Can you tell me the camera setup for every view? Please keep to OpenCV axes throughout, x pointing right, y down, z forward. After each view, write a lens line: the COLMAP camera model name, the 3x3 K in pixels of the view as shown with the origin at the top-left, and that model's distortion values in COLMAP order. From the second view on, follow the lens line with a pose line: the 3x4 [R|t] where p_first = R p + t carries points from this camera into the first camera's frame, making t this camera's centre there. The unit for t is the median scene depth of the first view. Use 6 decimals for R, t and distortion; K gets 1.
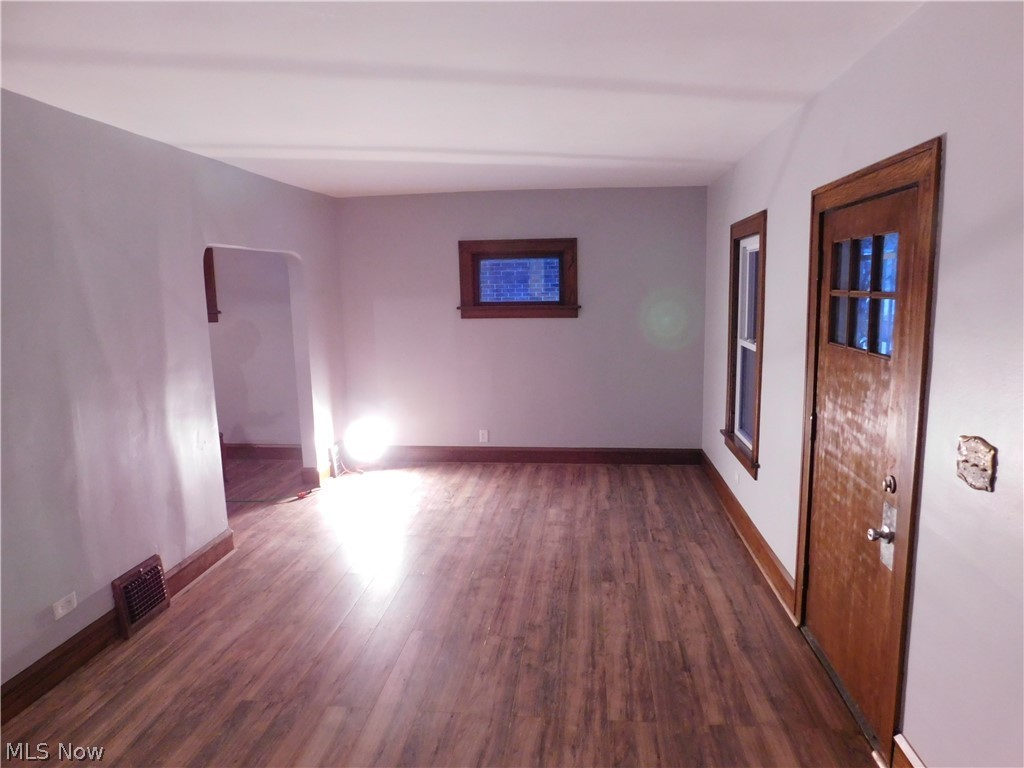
lens RADIAL K [[668.0, 0, 511.6], [0, 668.0, 385.7], [0, 0, 1]] dist [-0.005752, 0.001351]
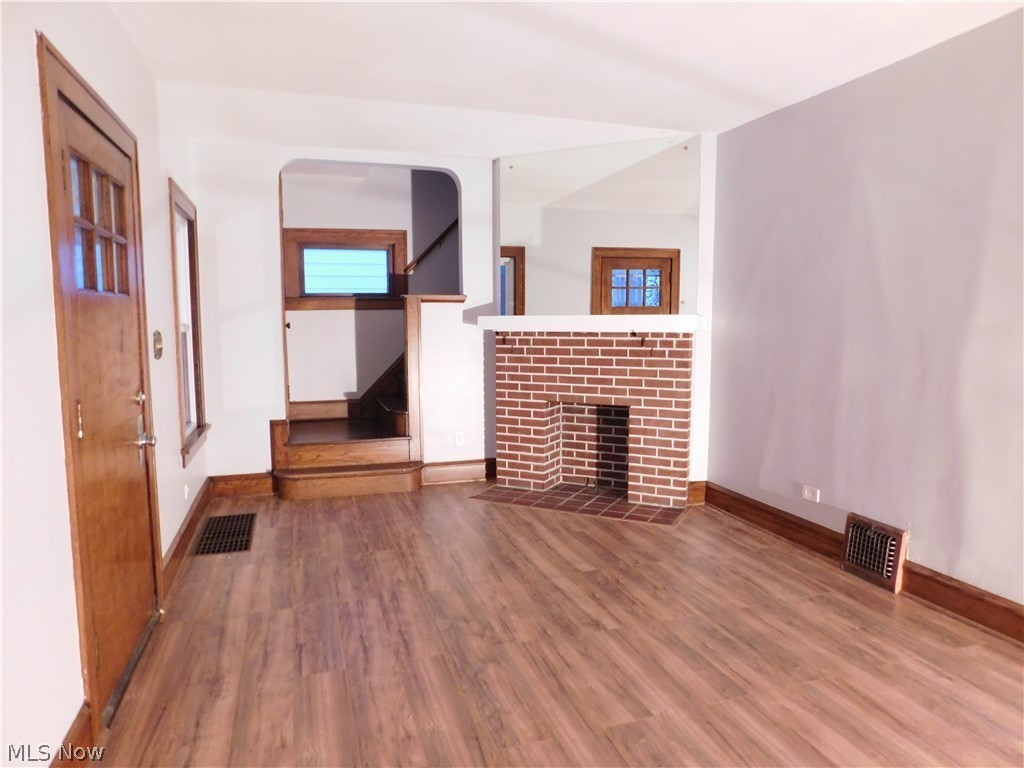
lens RADIAL K [[668.0, 0, 510.0], [0, 668.0, 384.7], [0, 0, 1]] dist [-0.005752, 0.001351]
pose [[-0.910305, 0.066891, -0.408498, 0.325368], [-0.038498, 0.968898, 0.244446, -0.145212], [0.412145, 0.238247, -0.879418, 1.711252]]
